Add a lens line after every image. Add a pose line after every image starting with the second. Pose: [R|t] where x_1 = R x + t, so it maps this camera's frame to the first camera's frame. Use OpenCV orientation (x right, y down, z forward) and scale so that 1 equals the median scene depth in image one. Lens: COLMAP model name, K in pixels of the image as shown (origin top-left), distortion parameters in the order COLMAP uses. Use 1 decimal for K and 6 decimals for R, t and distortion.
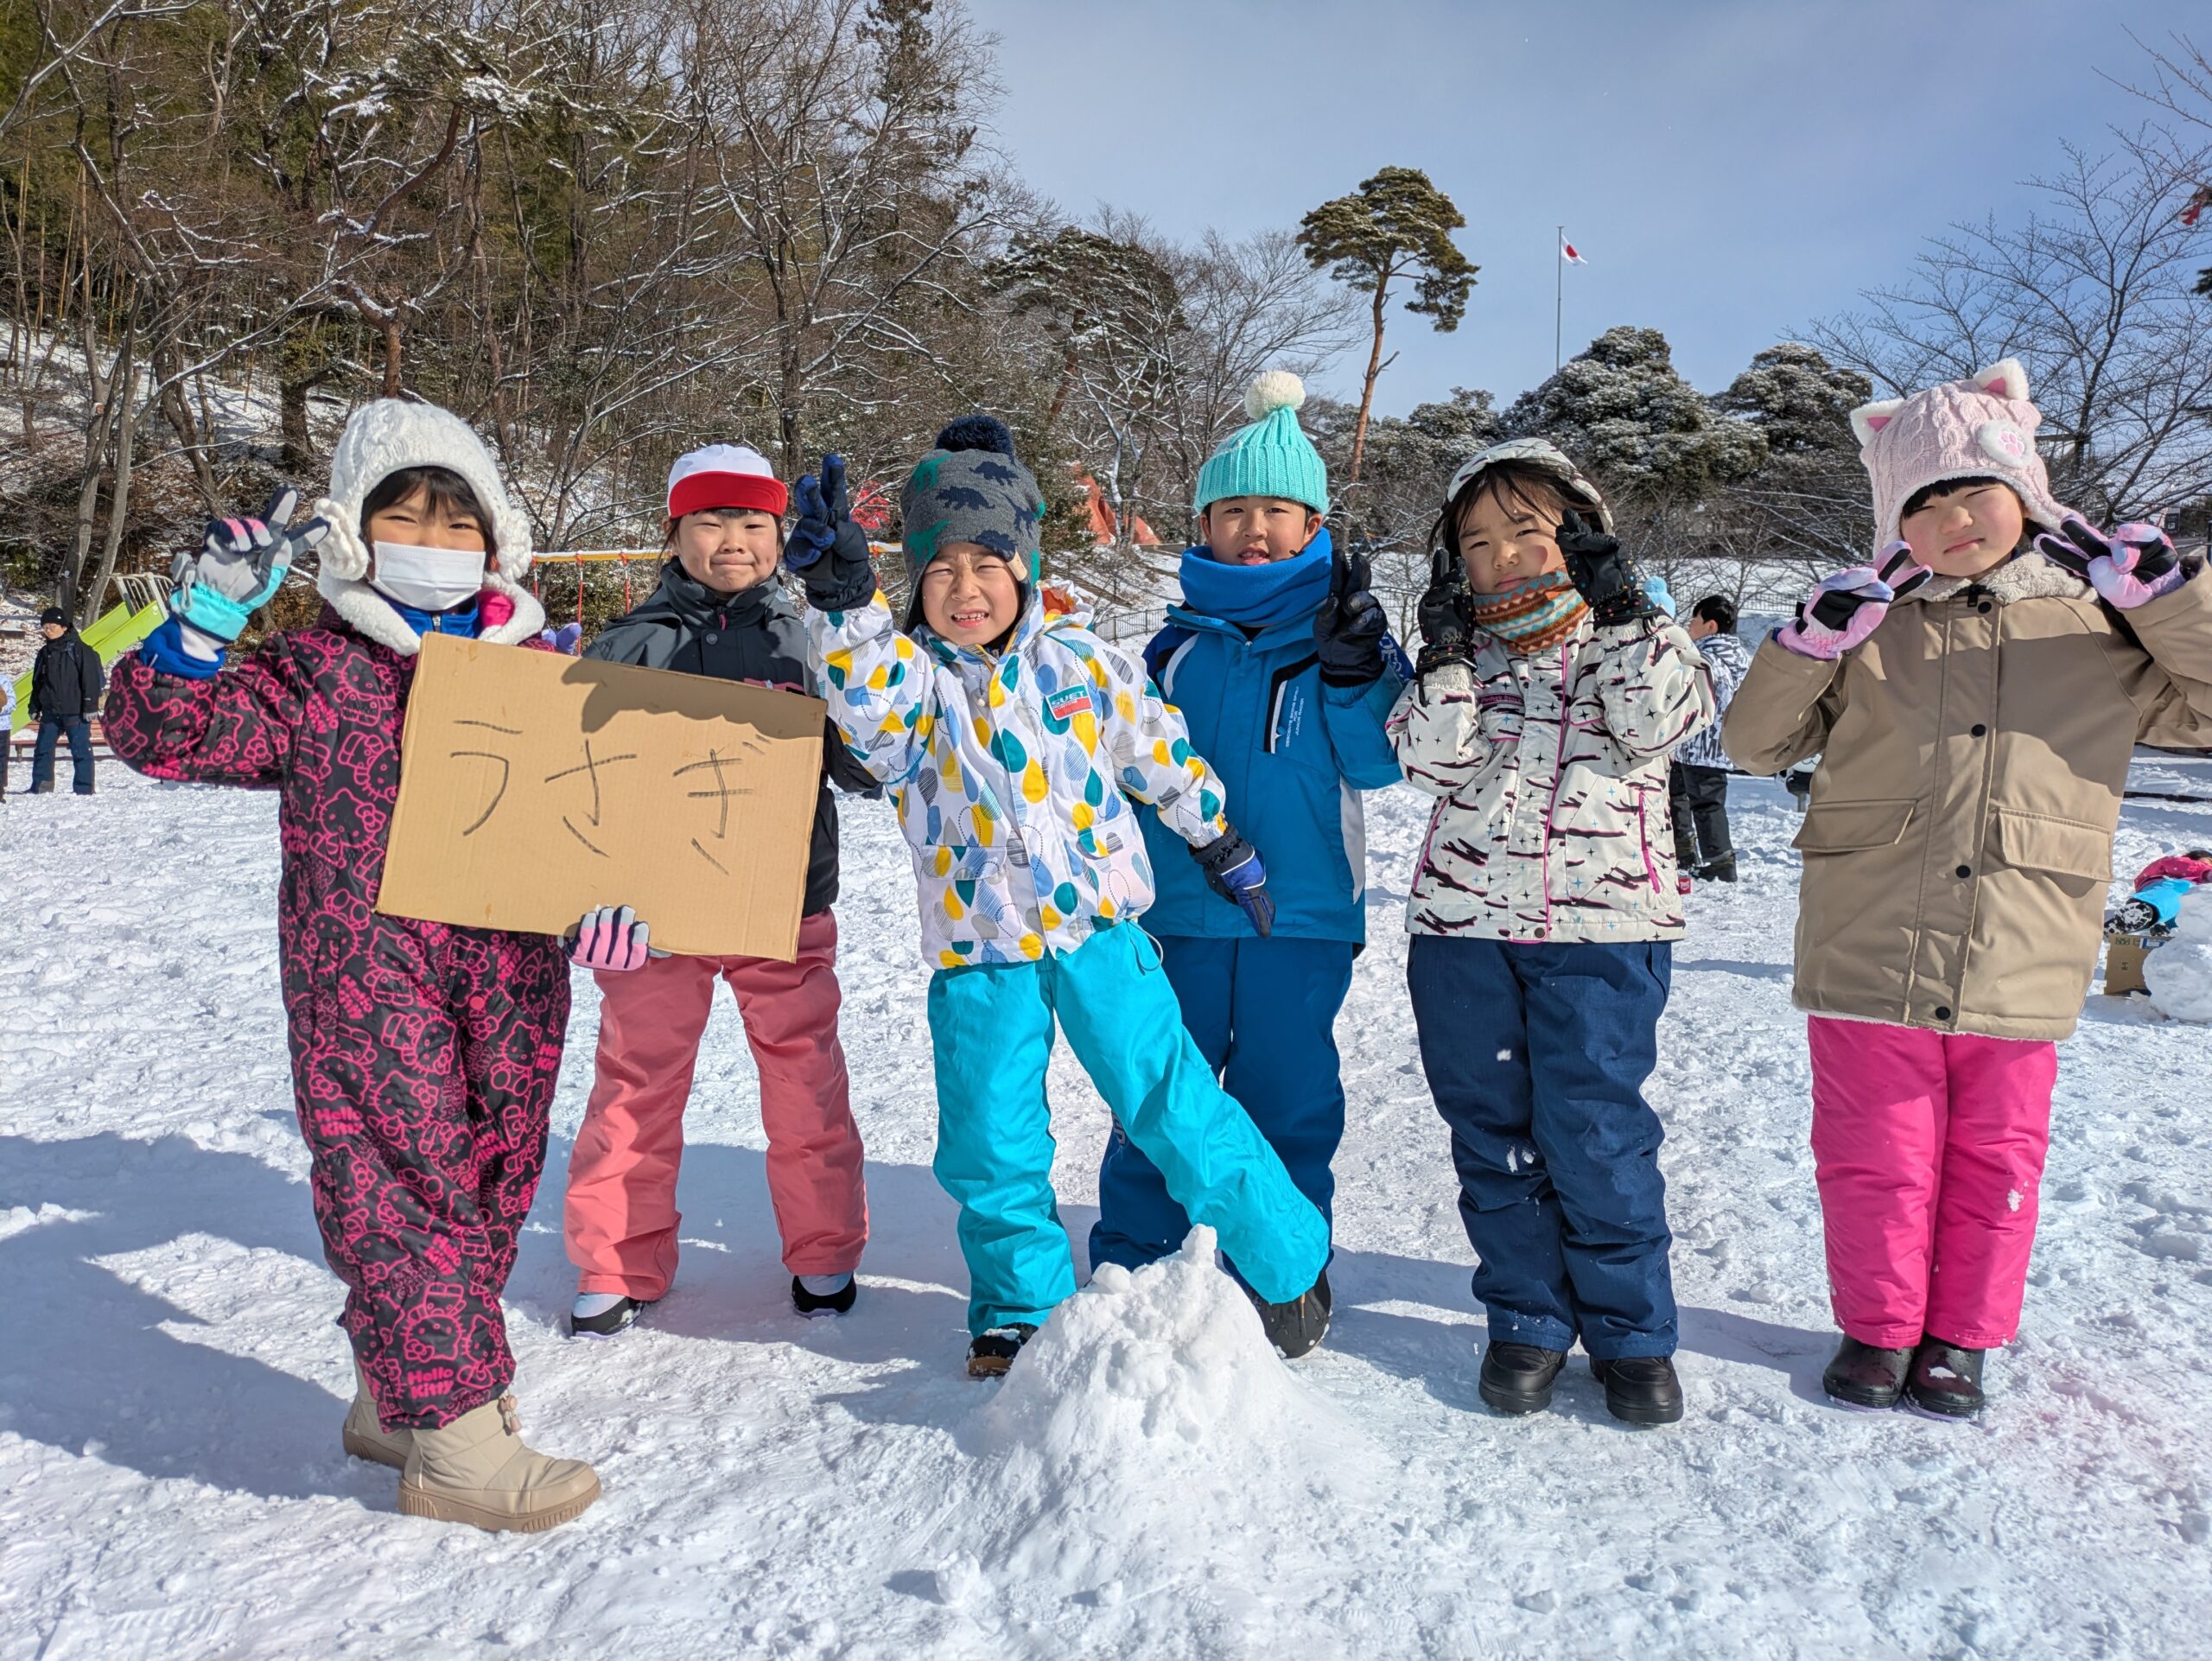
lens RADIAL K [[1606.8, 0, 1098.5], [0, 1606.8, 846.6], [0, 0, 1]] dist [0.037798, -0.024910]
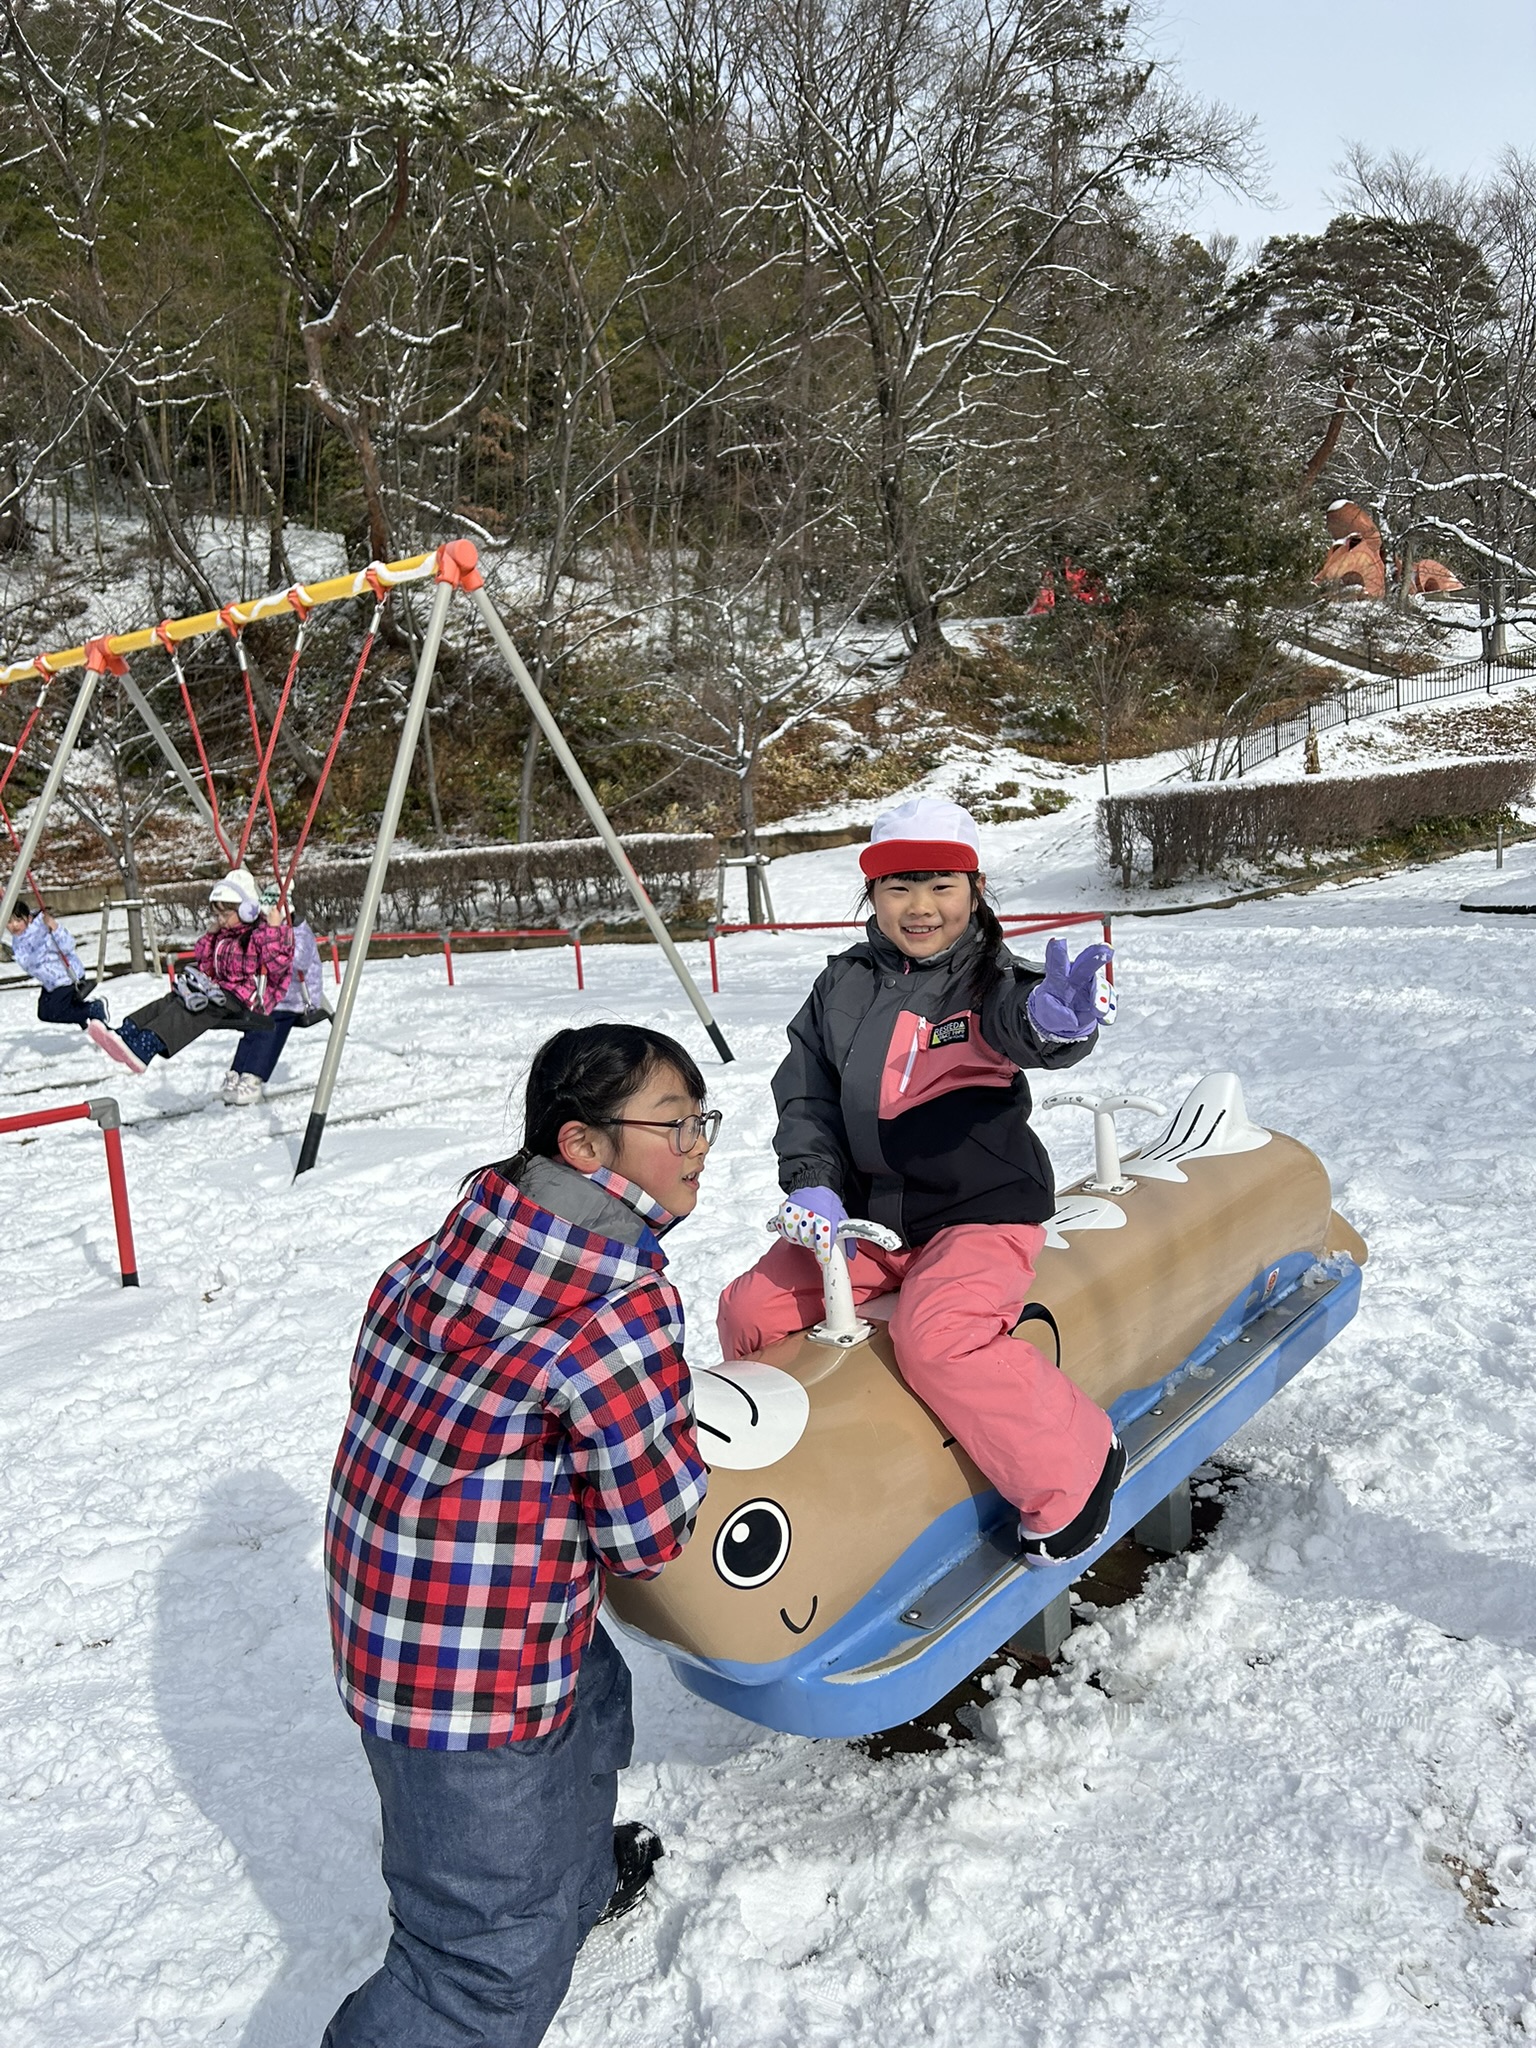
lens RADIAL K [[1508.2, 0, 775.4], [0, 1508.2, 1019.2], [0, 0, 1]] dist [0.033500, -0.019137]
pose [[0.910912, -0.010706, -0.412461, 0.055300], [0.031550, 0.998544, 0.043760, -0.029809], [0.411392, -0.052875, 0.909924, 0.244408]]
